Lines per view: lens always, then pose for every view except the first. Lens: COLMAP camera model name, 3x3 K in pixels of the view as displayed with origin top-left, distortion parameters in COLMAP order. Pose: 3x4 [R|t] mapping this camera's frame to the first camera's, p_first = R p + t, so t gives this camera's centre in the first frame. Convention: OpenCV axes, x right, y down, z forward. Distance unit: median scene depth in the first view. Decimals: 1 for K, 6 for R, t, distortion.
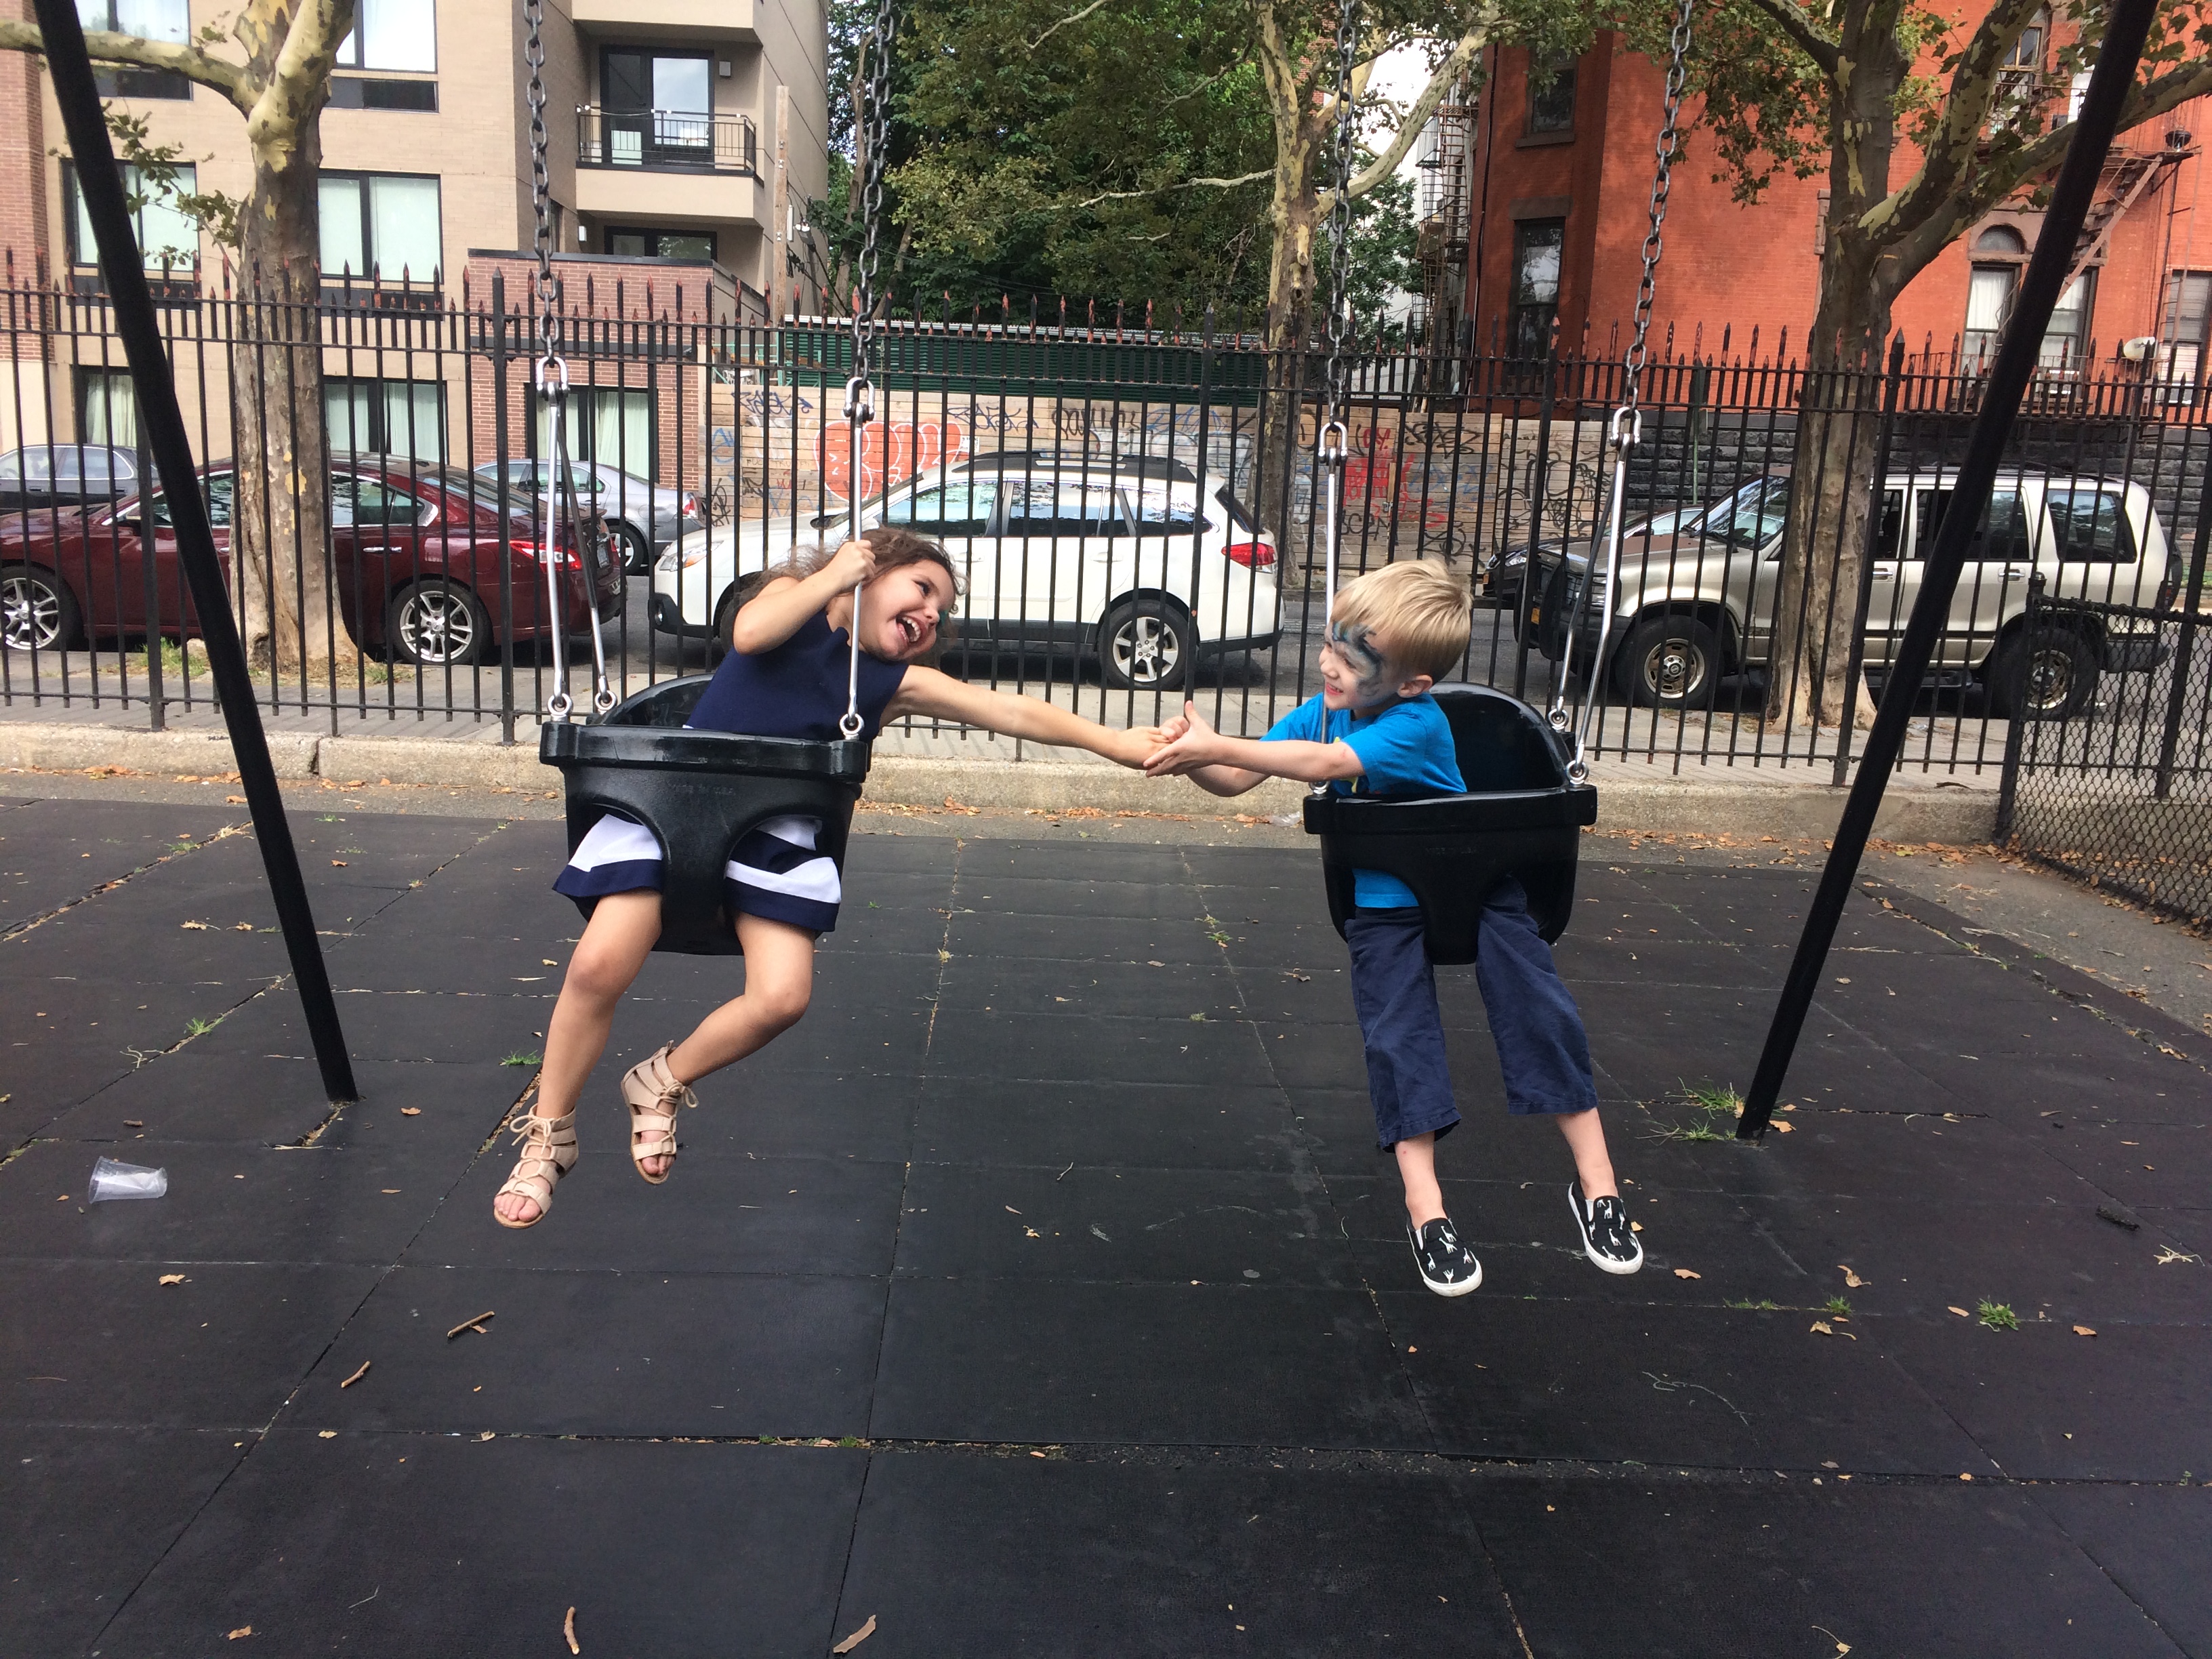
lens RADIAL K [[1848.3, 0, 1104.5], [0, 1848.3, 888.0], [0, 0, 1]] dist [0.004619, -0.004591]
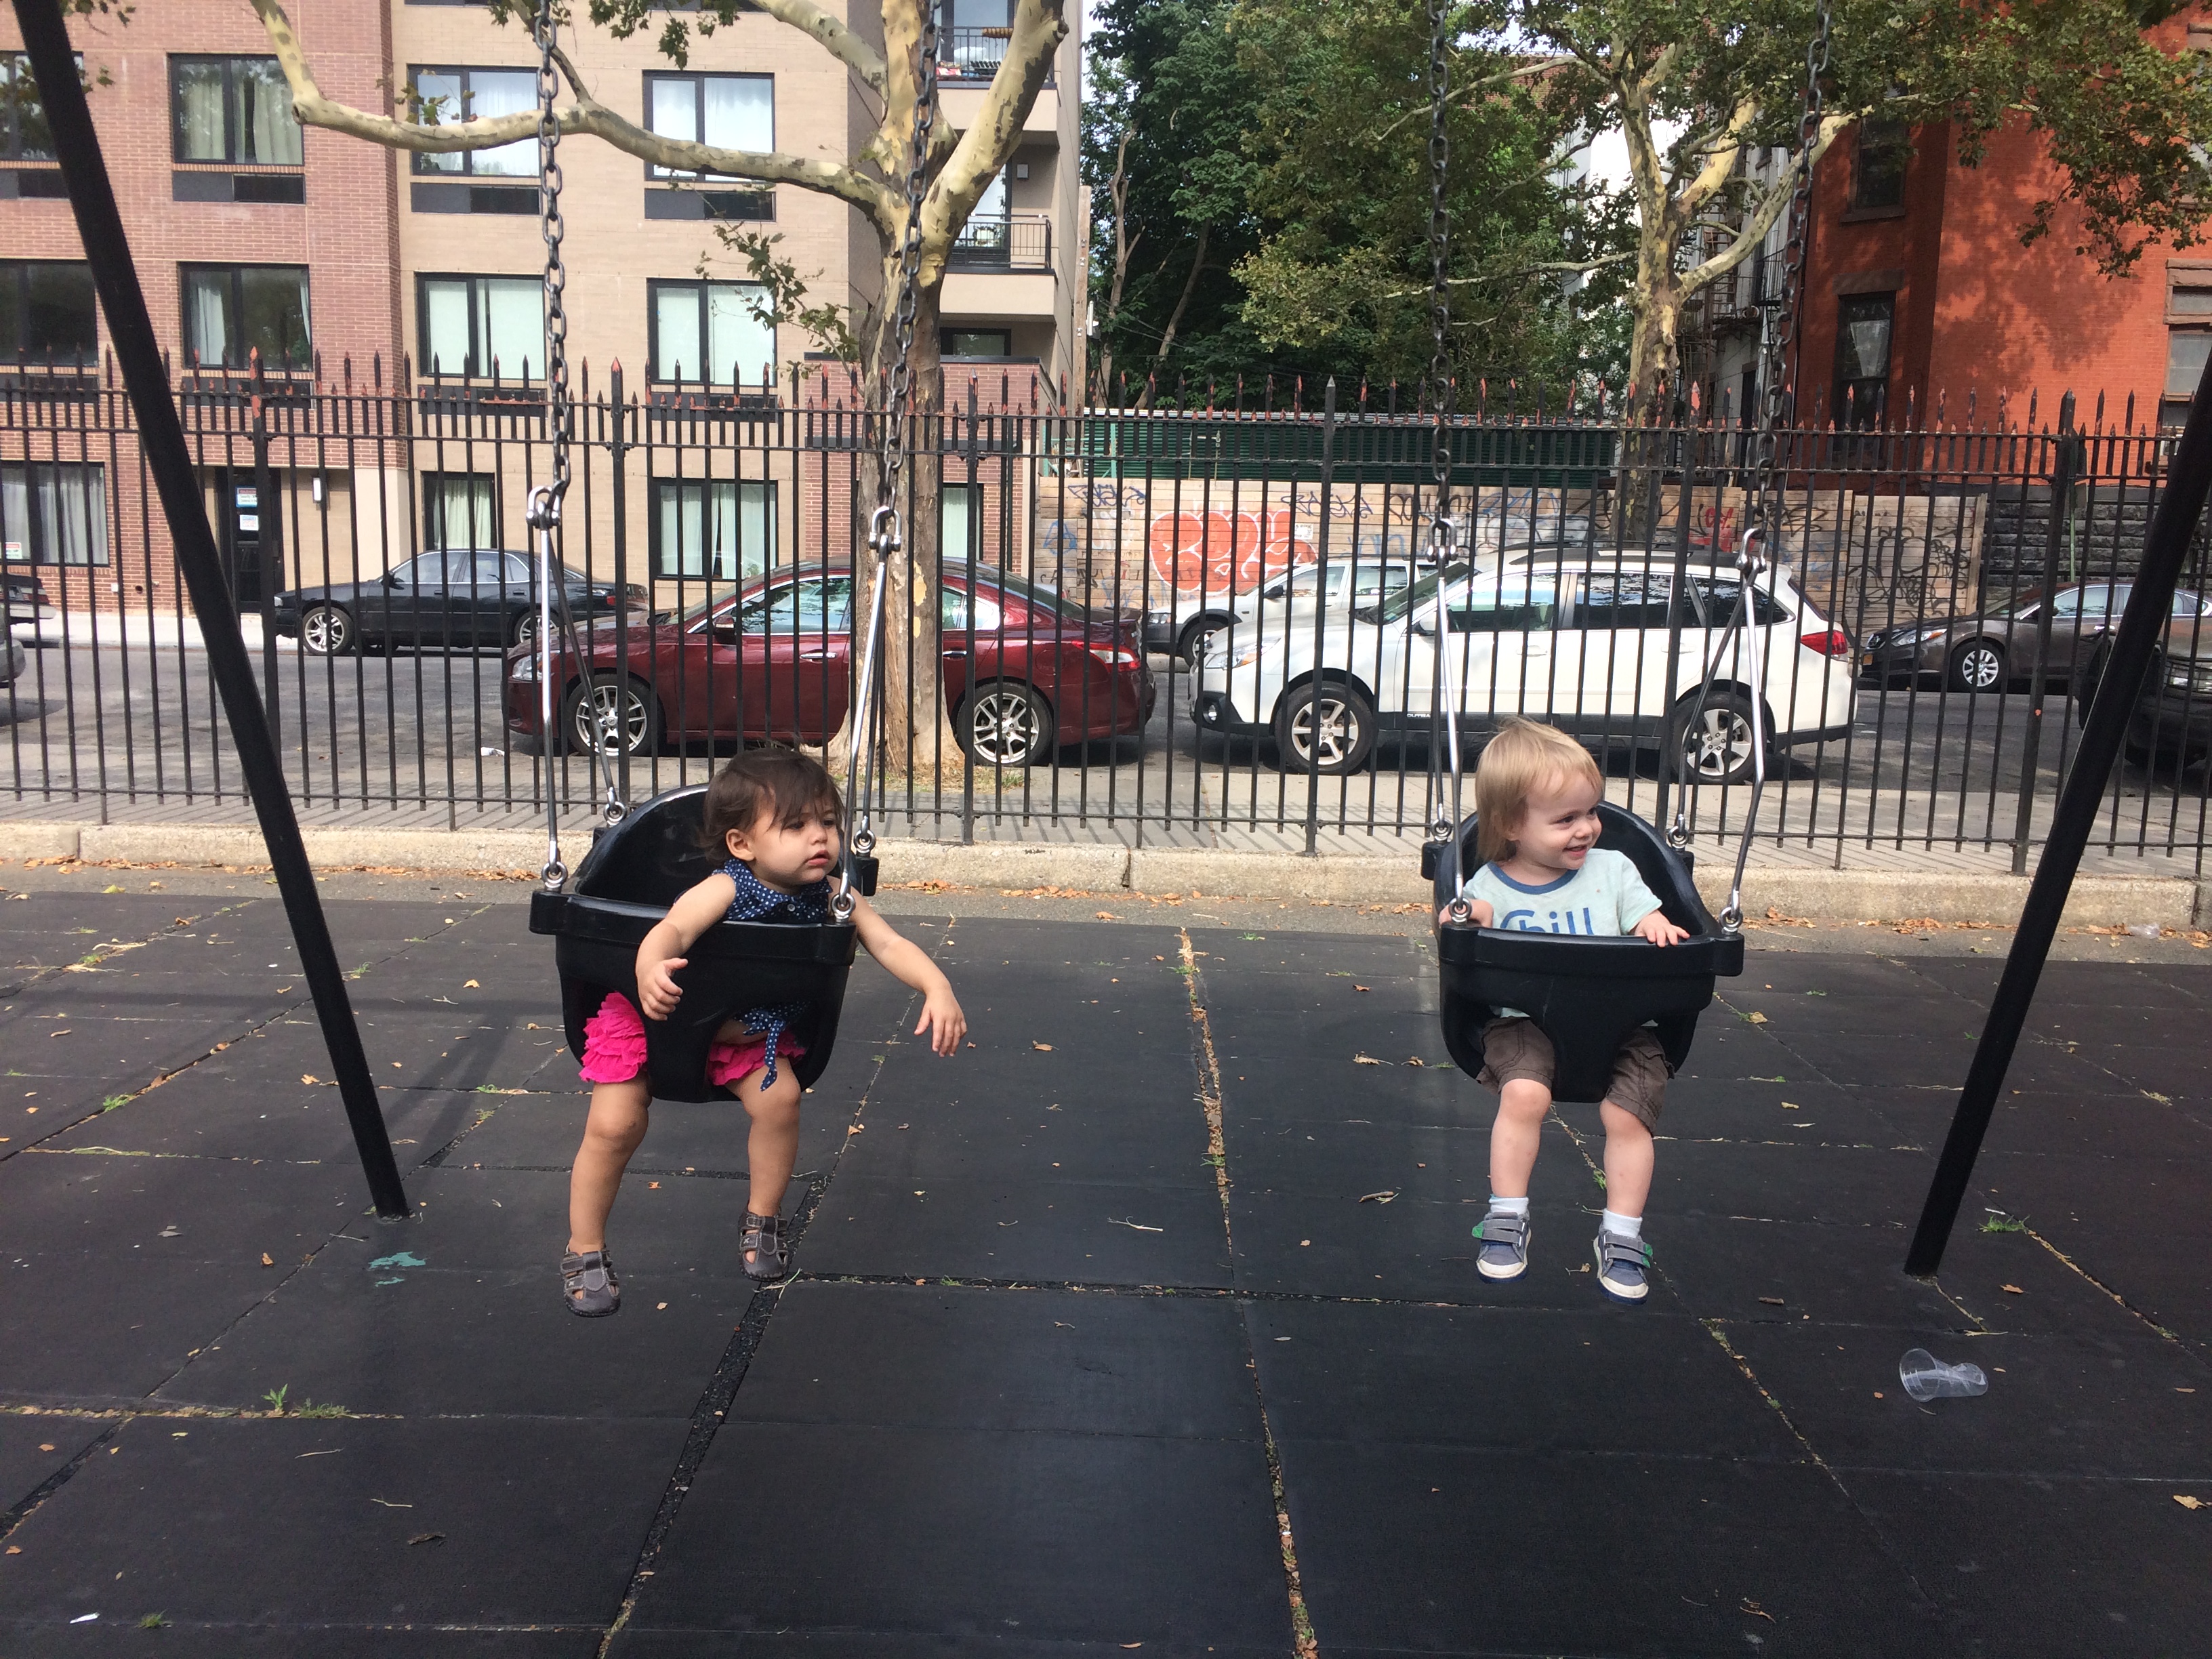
lens RADIAL K [[1884.3, 0, 1106.0], [0, 1884.3, 829.5], [0, 0, 1]] dist [0.036277, -0.134678]
pose [[0.996776, -0.006456, -0.079975, -0.102560], [0.000266, 0.997018, -0.077174, -0.004354], [0.080235, 0.076904, 0.993805, 0.003348]]
